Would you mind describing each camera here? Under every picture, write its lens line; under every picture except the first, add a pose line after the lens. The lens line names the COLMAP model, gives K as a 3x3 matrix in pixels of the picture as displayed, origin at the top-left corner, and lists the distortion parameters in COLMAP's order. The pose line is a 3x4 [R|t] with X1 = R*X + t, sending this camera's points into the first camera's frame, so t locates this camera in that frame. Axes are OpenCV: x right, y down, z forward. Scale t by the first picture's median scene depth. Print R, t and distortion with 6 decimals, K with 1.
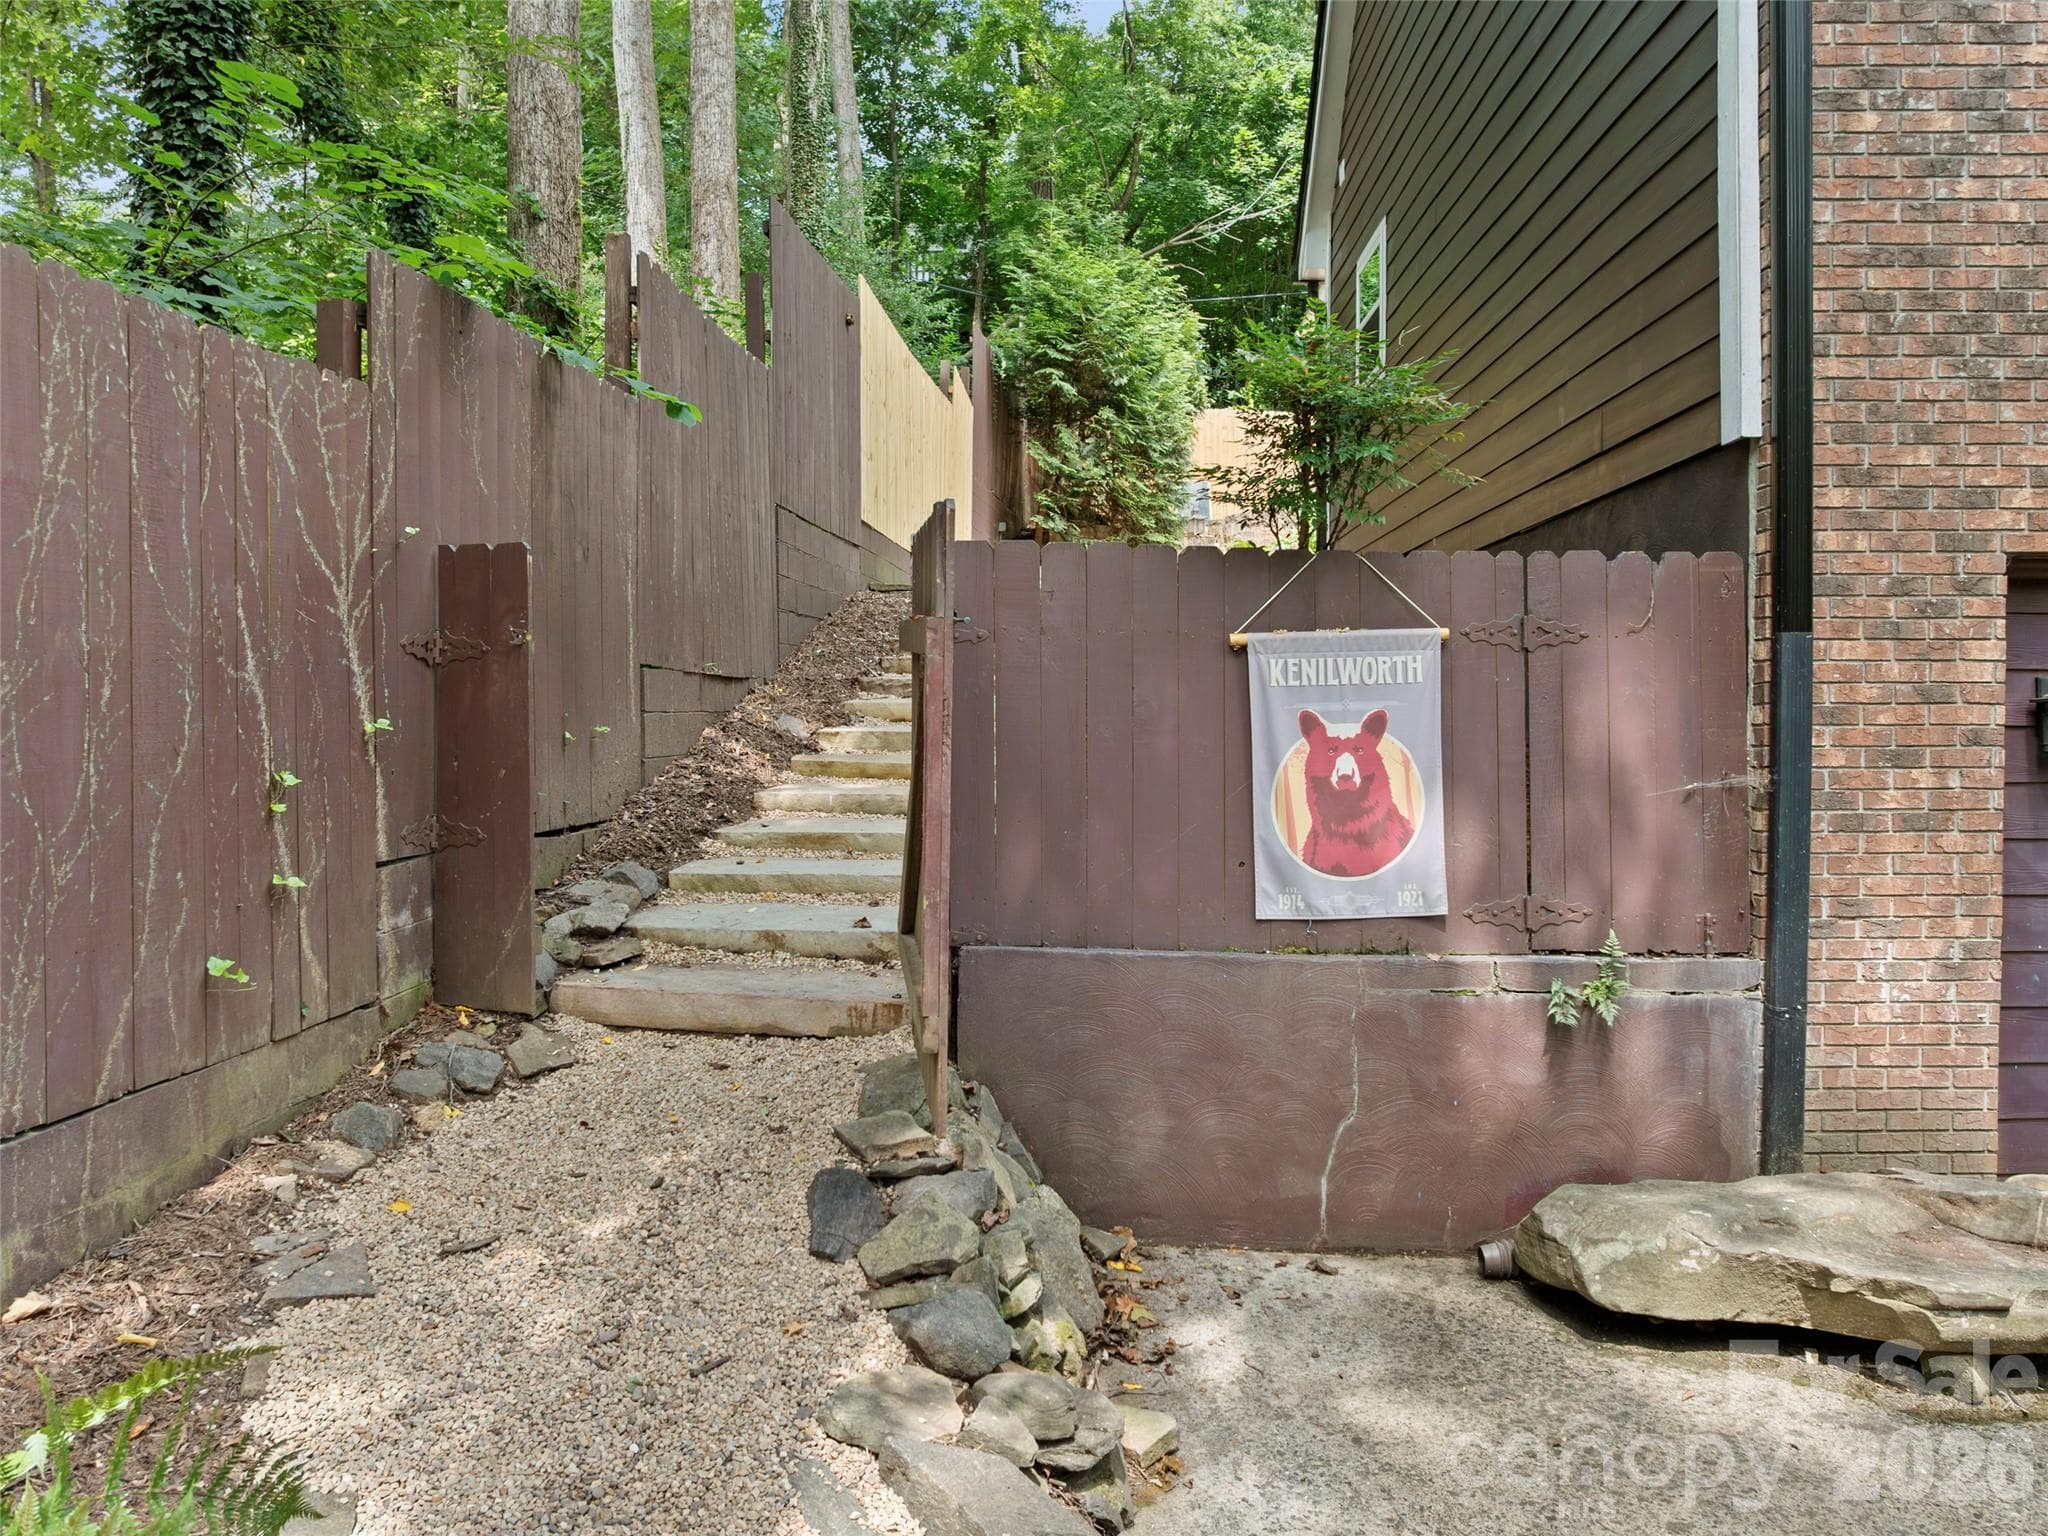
lens RADIAL K [[1547.6, 0, 1041.8], [0, 1547.6, 772.6], [0, 0, 1]] dist [-0.056130, 0.032855]
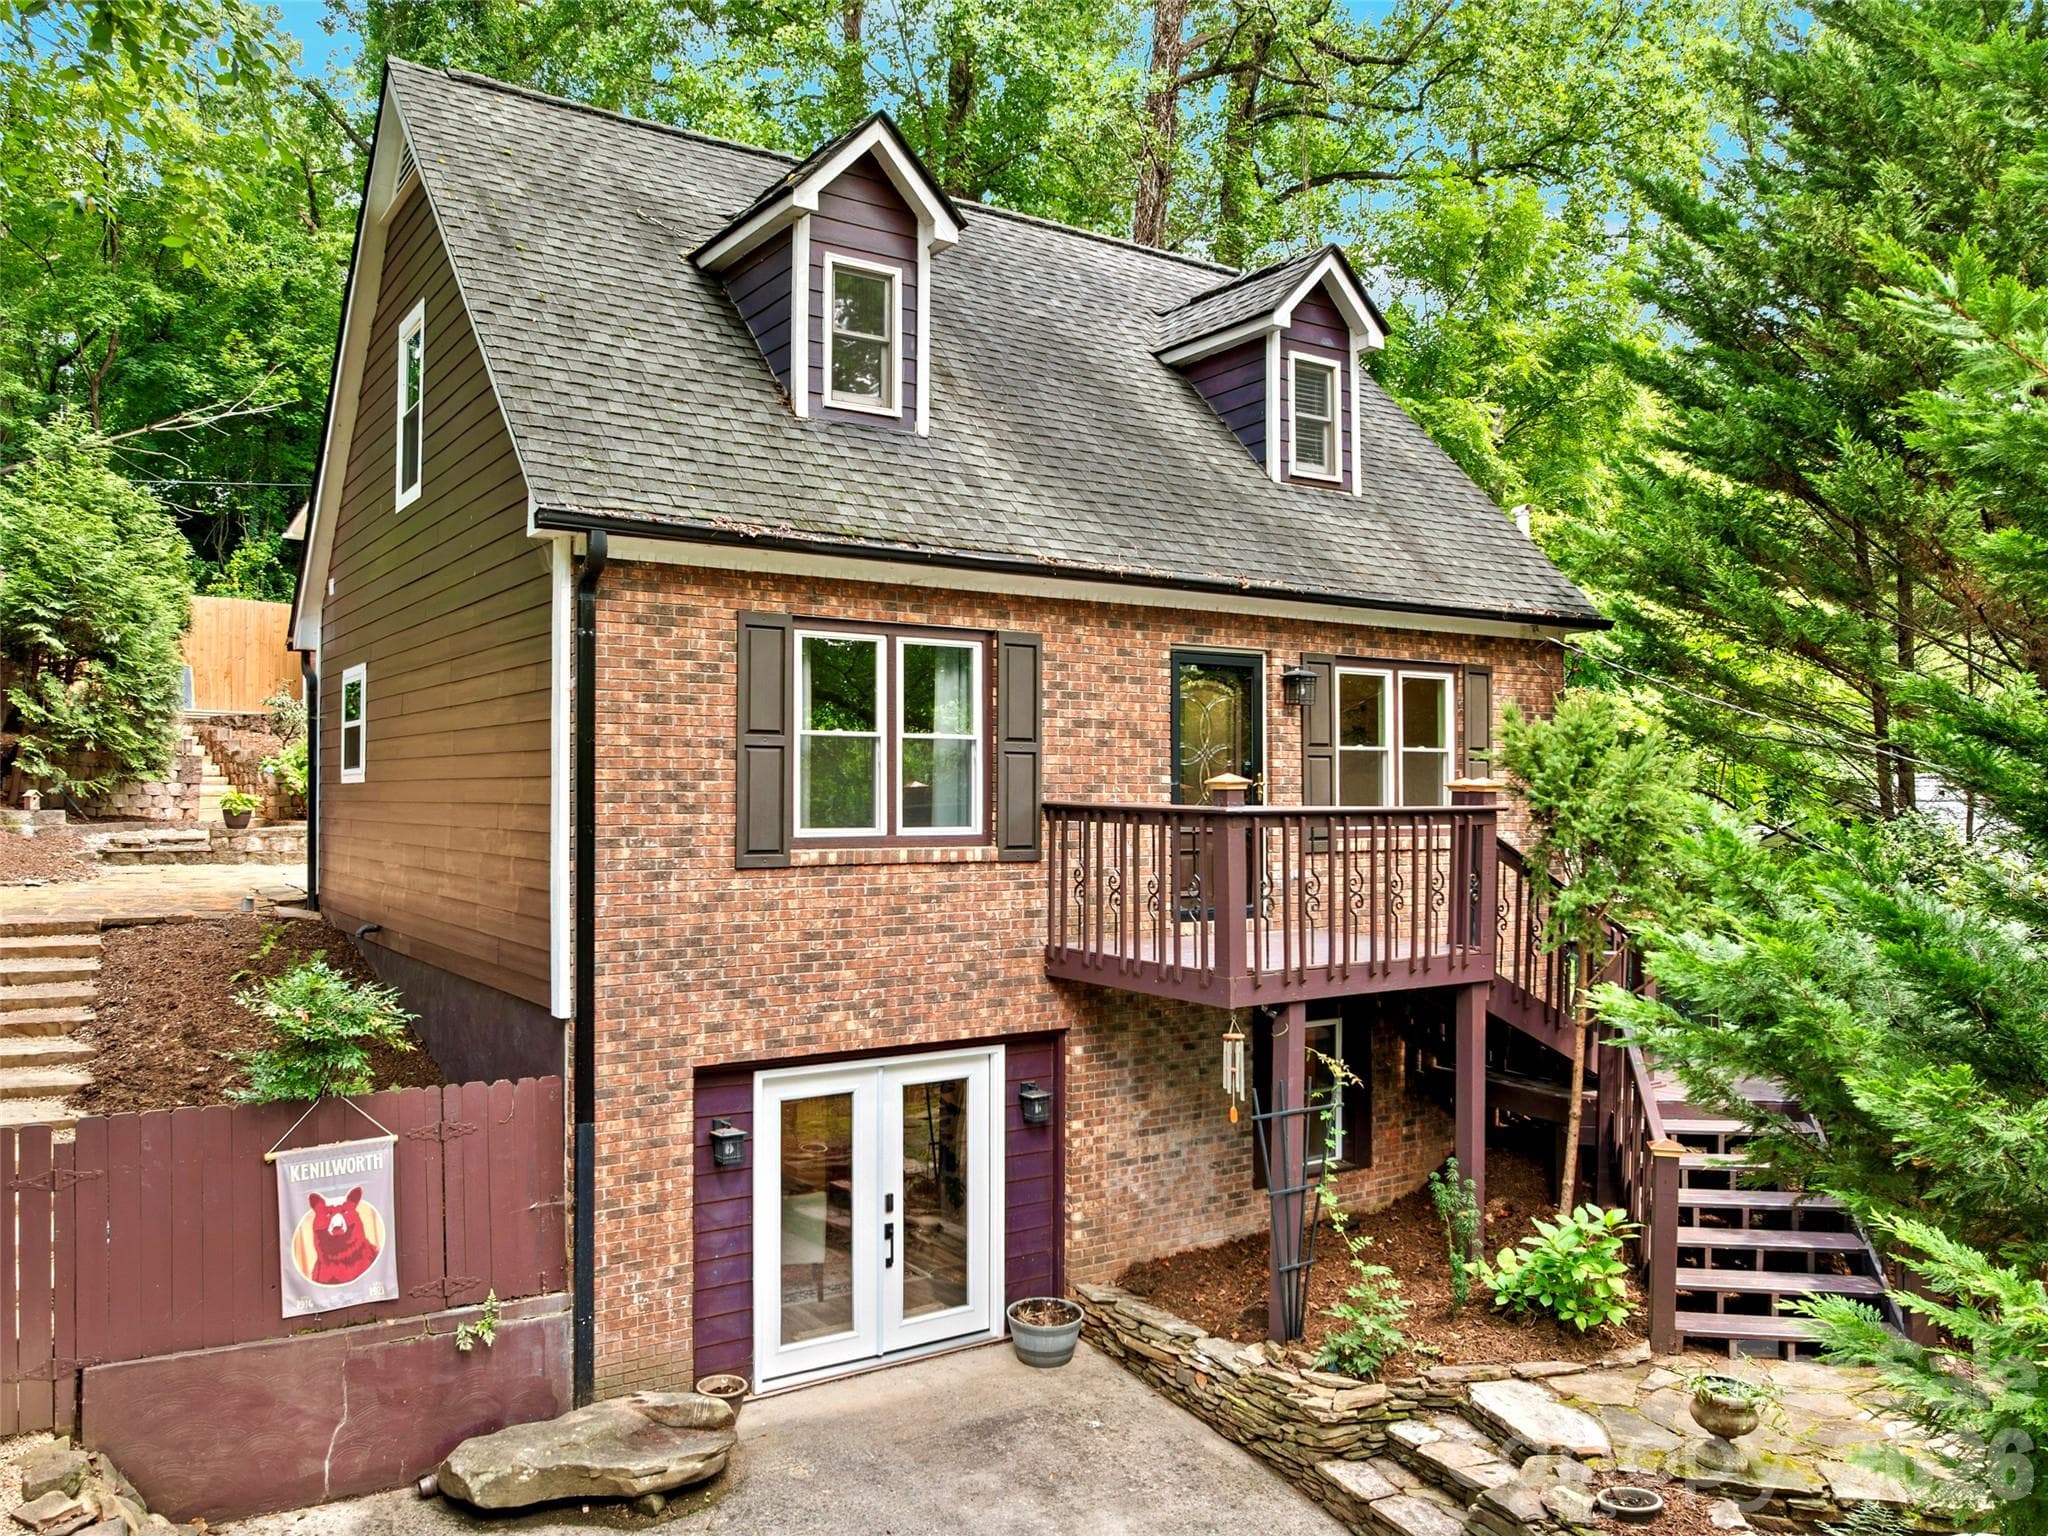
lens RADIAL K [[1547.6, 0, 1029.6], [0, 1547.6, 778.2], [0, 0, 1]] dist [-0.056130, 0.032855]
pose [[0.811469, 0.008600, 0.584332, -0.183171], [0.007033, 0.999676, -0.024480, -0.461823], [-0.584353, 0.023974, 0.811145, -0.881266]]
